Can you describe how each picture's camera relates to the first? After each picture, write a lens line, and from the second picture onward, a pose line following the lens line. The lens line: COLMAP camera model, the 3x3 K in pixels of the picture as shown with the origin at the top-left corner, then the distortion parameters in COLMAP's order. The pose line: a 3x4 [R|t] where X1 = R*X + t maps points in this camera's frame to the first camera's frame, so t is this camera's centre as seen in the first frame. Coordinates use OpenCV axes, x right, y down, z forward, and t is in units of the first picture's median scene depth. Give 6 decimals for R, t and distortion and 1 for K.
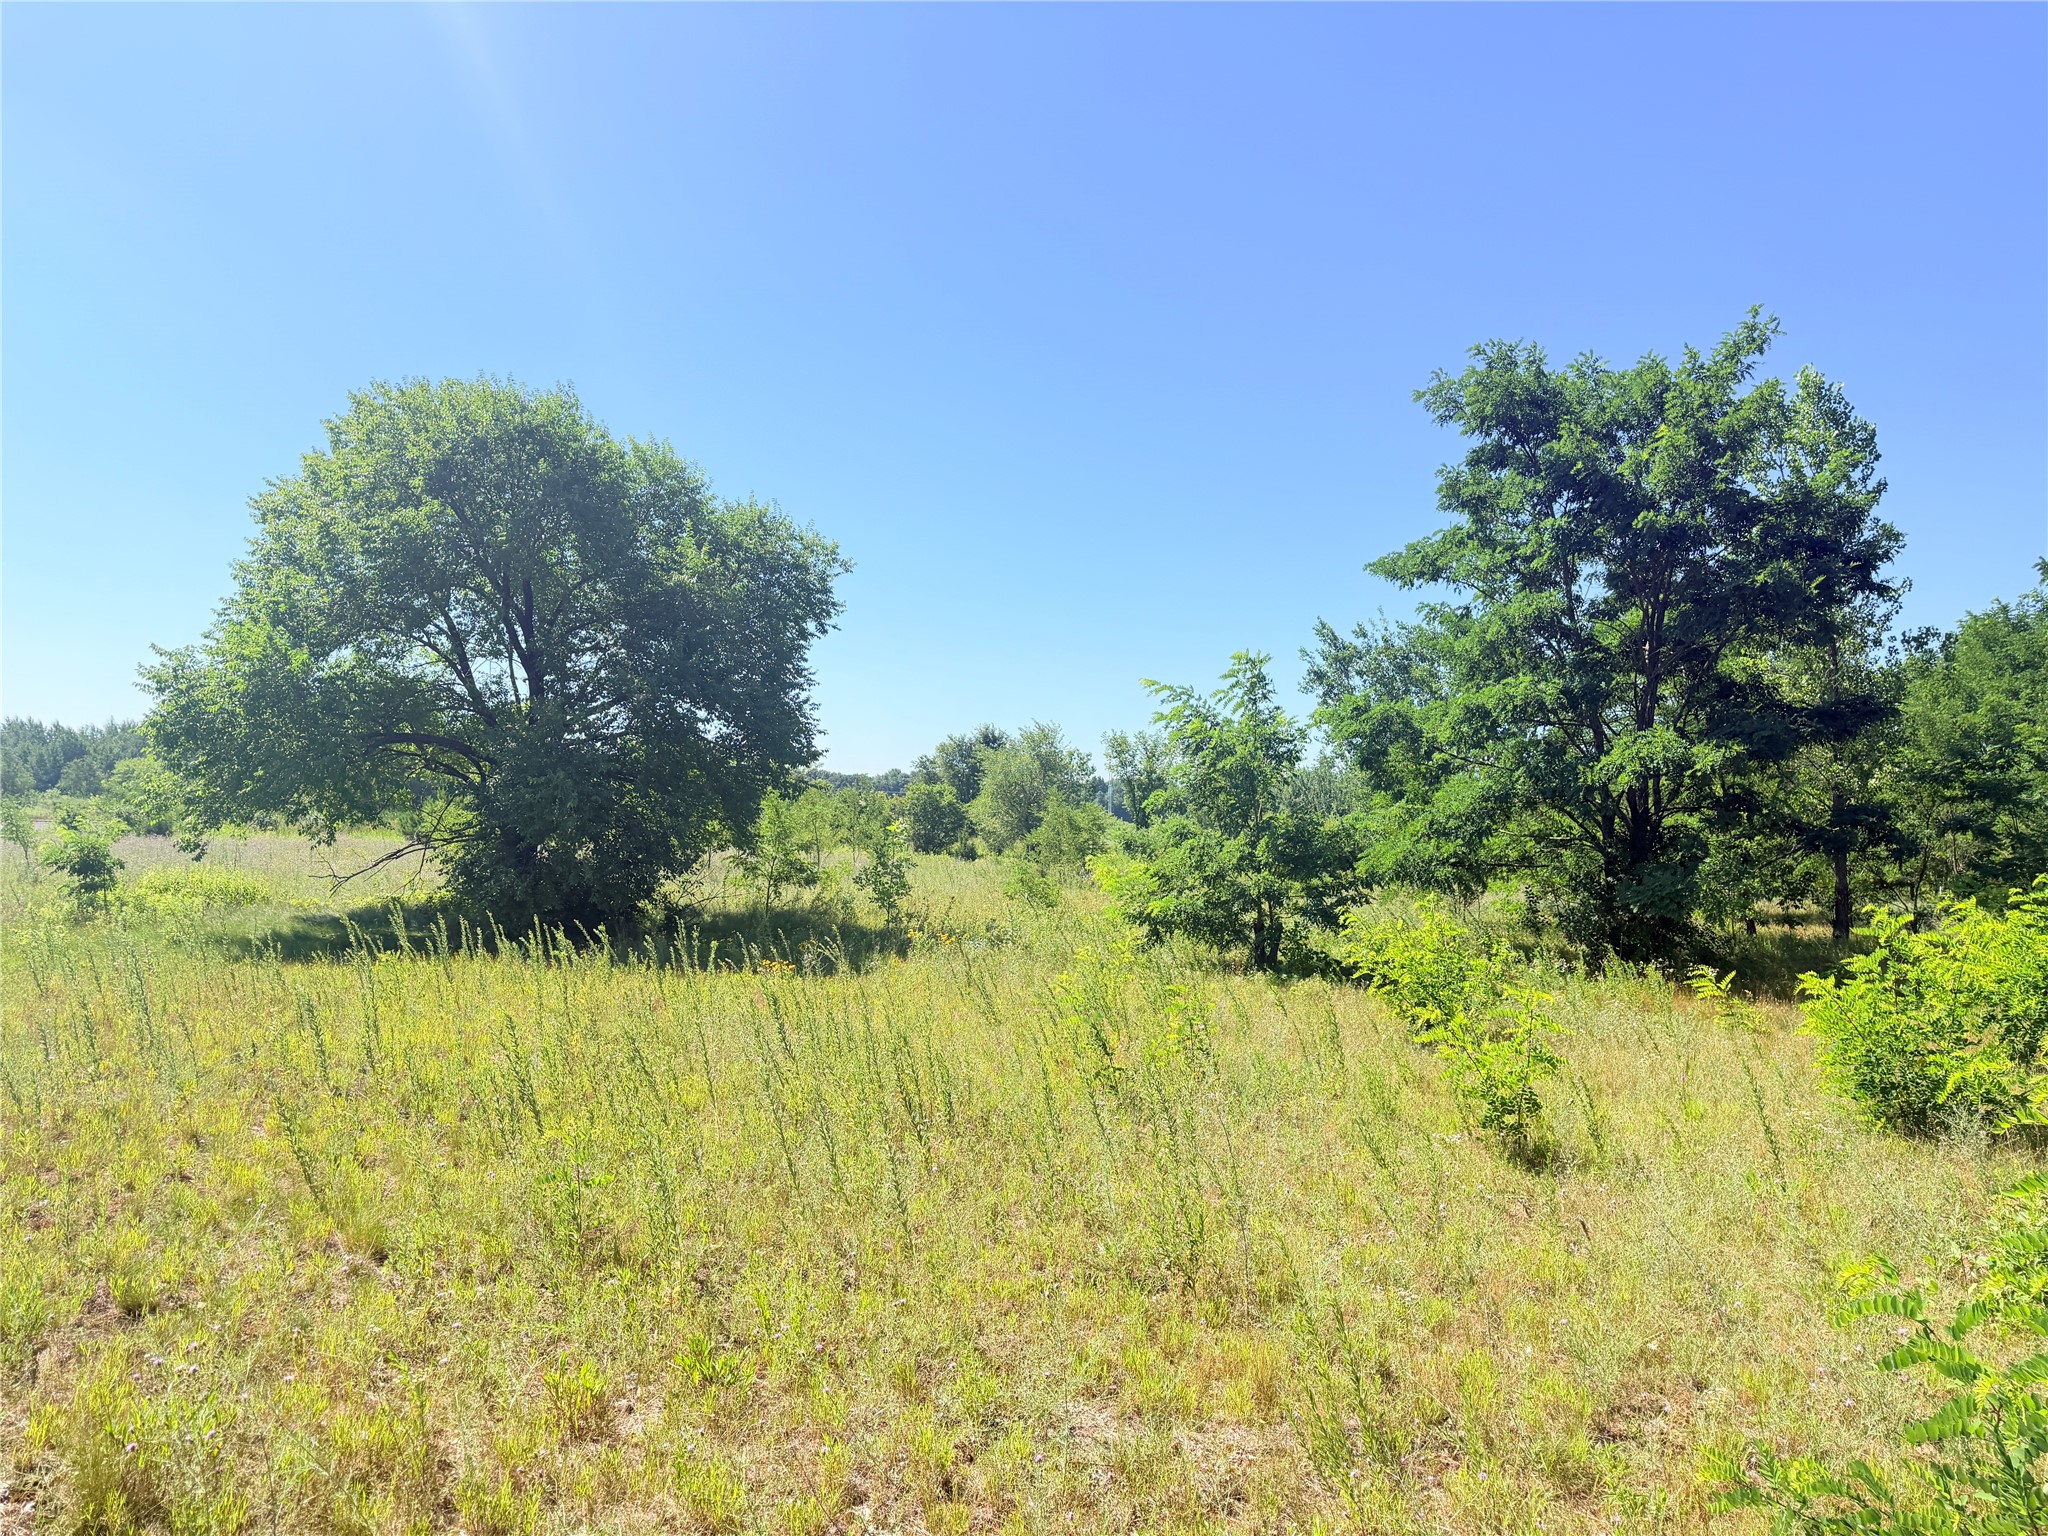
lens RADIAL K [[1395.1, 0, 990.2], [0, 1395.1, 770.2], [0, 0, 1]] dist [0.015492, -0.024994]
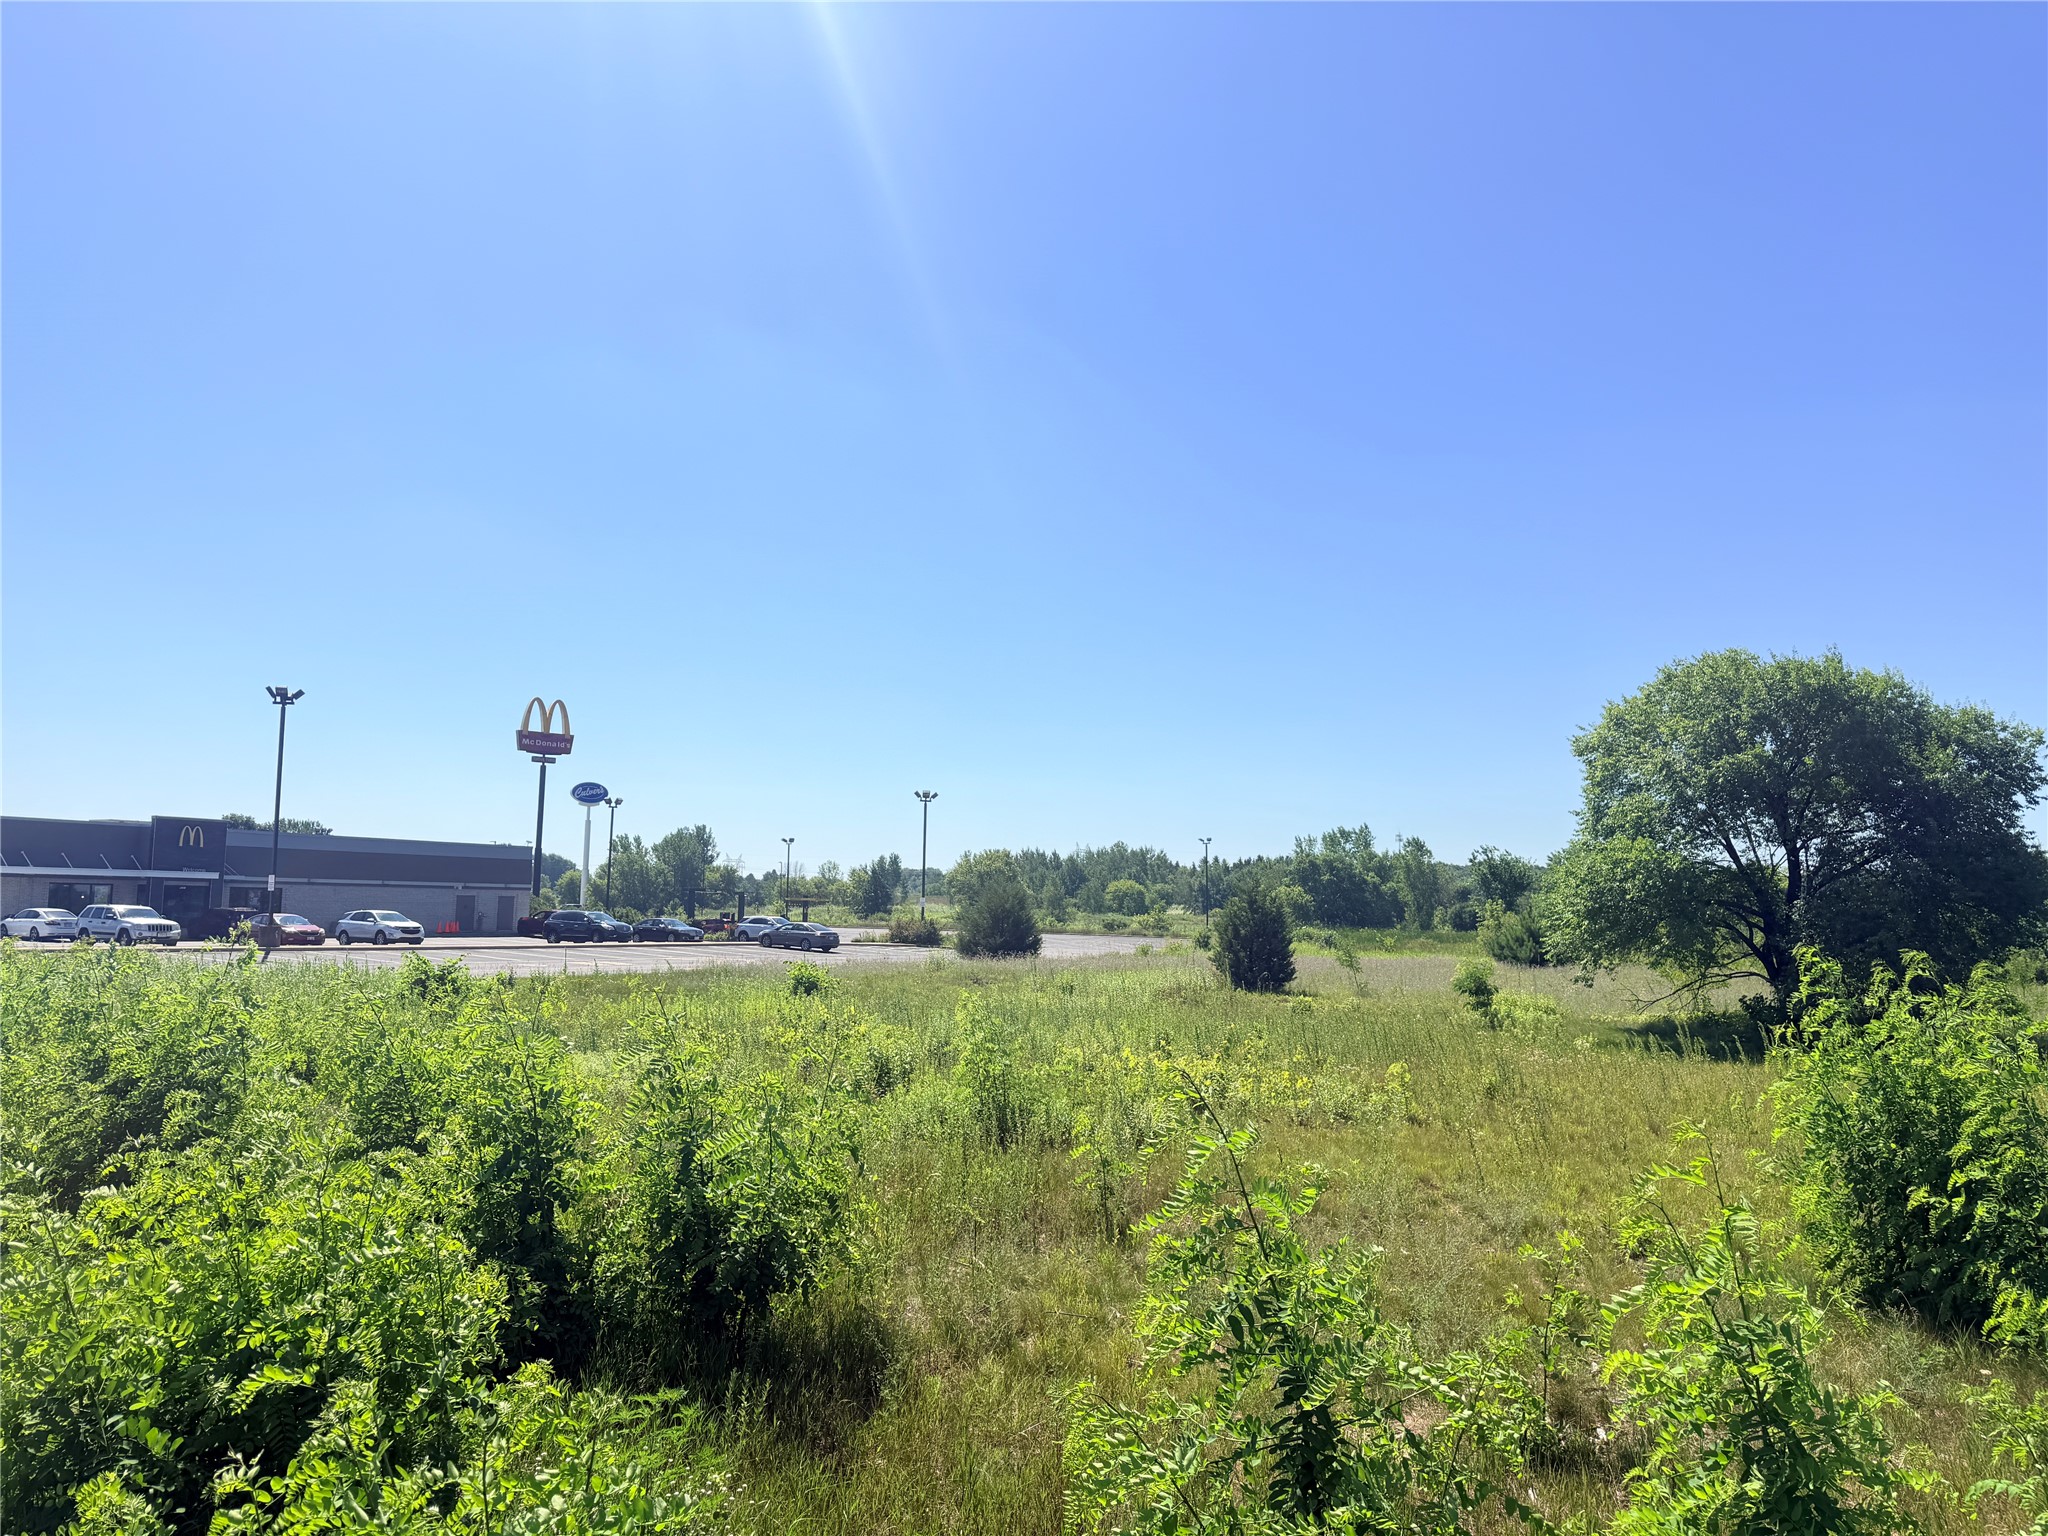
lens RADIAL K [[1395.1, 0, 1047.2], [0, 1395.1, 750.0], [0, 0, 1]] dist [0.015492, -0.024994]
pose [[0.839857, -0.070097, -0.538263, -0.183381], [0.020445, 0.995008, -0.097678, -0.044172], [0.542423, 0.071031, 0.837097, -0.485297]]
